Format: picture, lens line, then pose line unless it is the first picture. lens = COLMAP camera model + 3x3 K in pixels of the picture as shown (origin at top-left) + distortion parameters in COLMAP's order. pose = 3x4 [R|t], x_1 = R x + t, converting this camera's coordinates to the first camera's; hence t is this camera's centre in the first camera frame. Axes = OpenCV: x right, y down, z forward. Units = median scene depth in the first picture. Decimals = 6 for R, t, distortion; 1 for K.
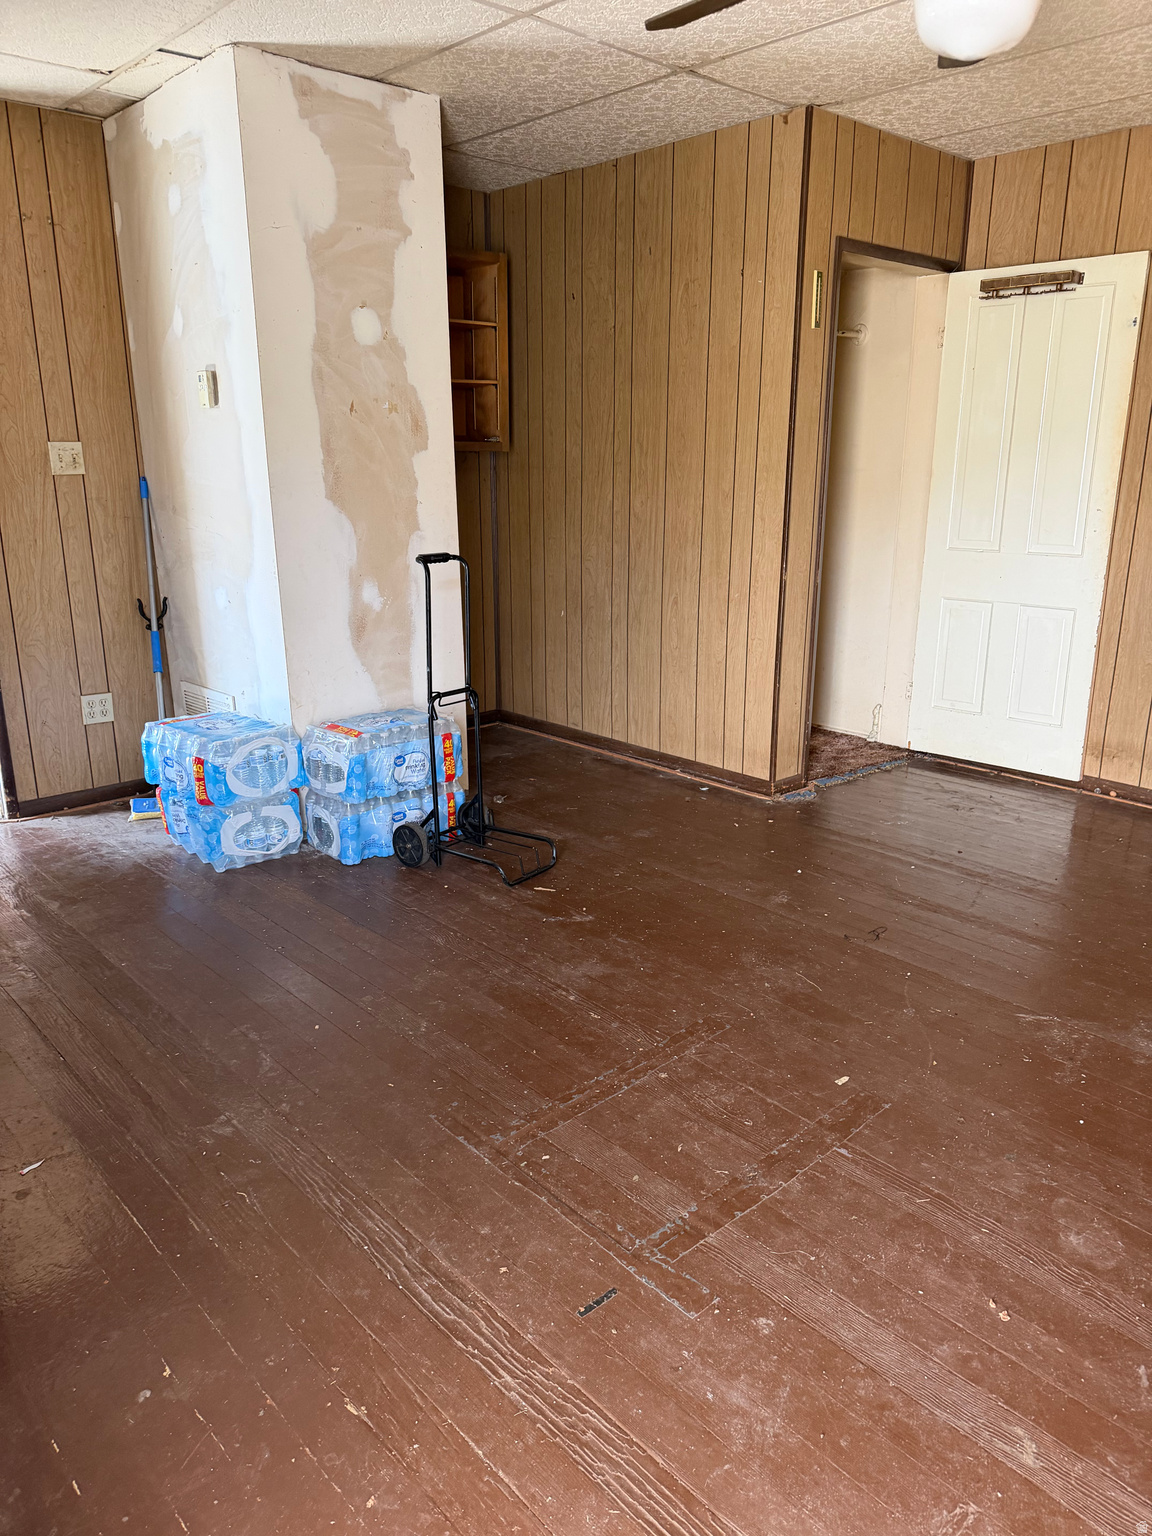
lens RADIAL K [[1075.0, 0, 576.0], [0, 1075.0, 768.0], [0, 0, 1]] dist [0.002642, -0.003426]
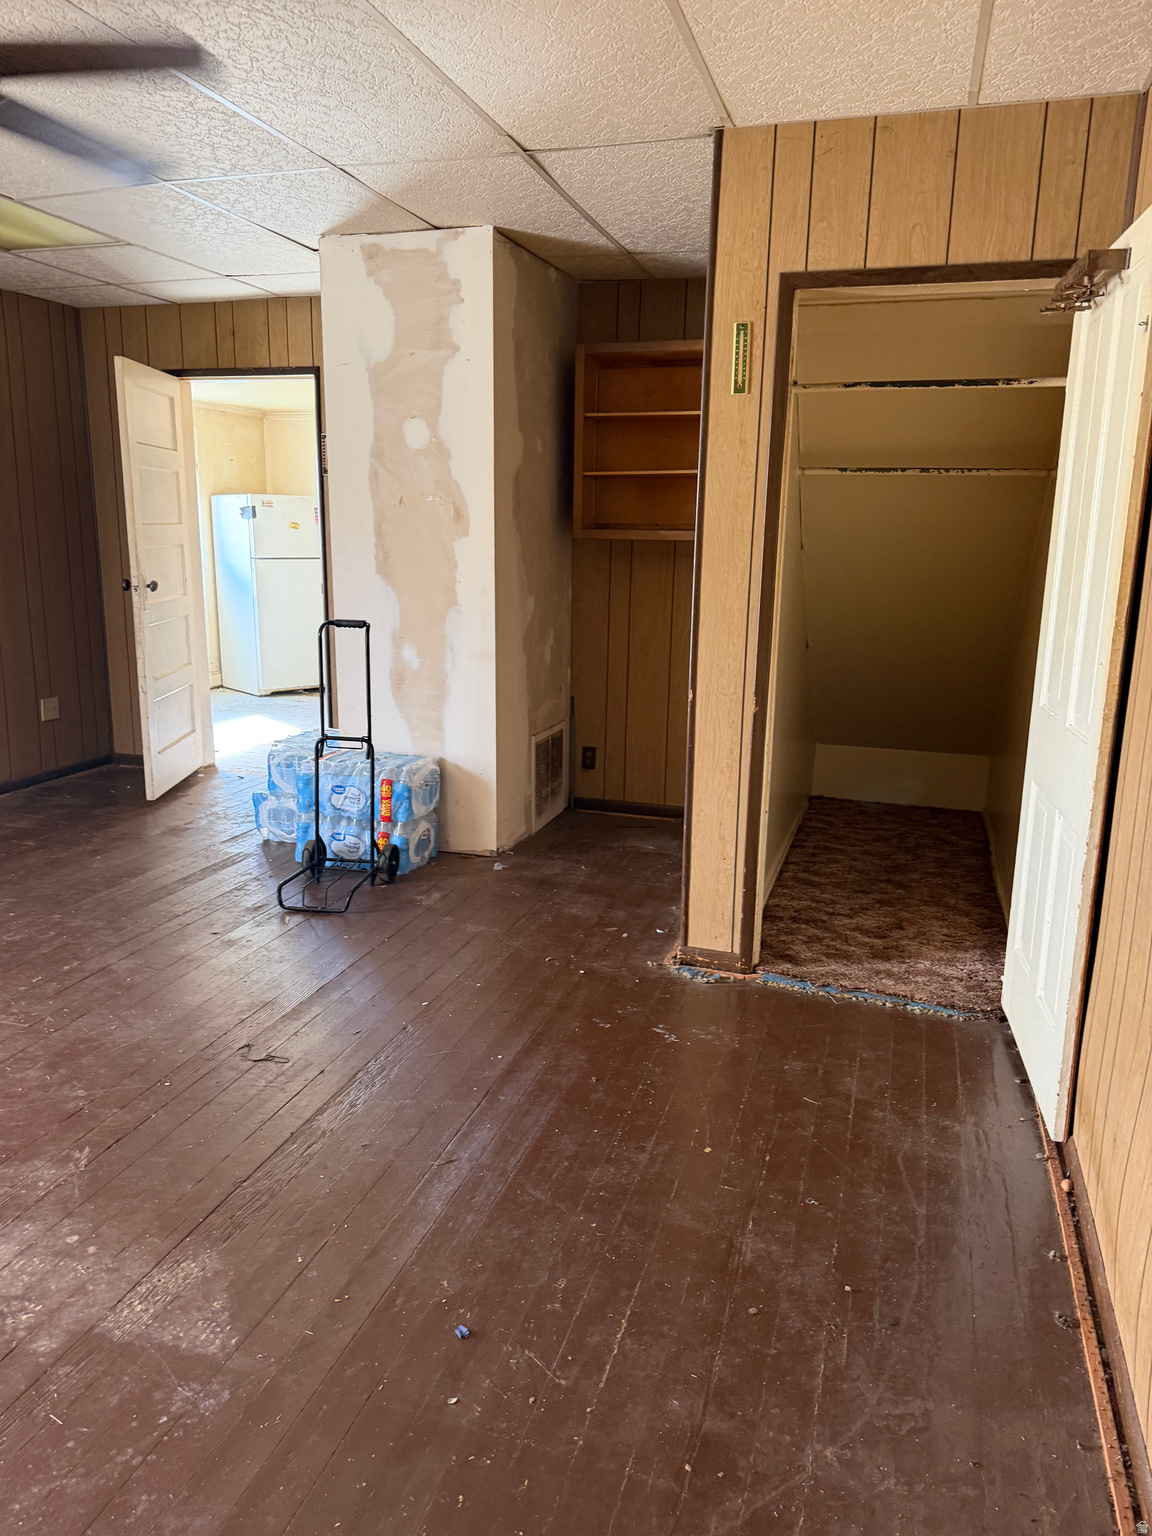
lens RADIAL K [[1065.8, 0, 577.4], [0, 1065.8, 744.1], [0, 0, 1]] dist [0.191591, -0.374778]
pose [[0.493679, 0.181670, -0.850457, 0.980521], [-0.263118, 0.963305, 0.053040, -0.189312], [0.828885, 0.197586, 0.523364, 0.588528]]
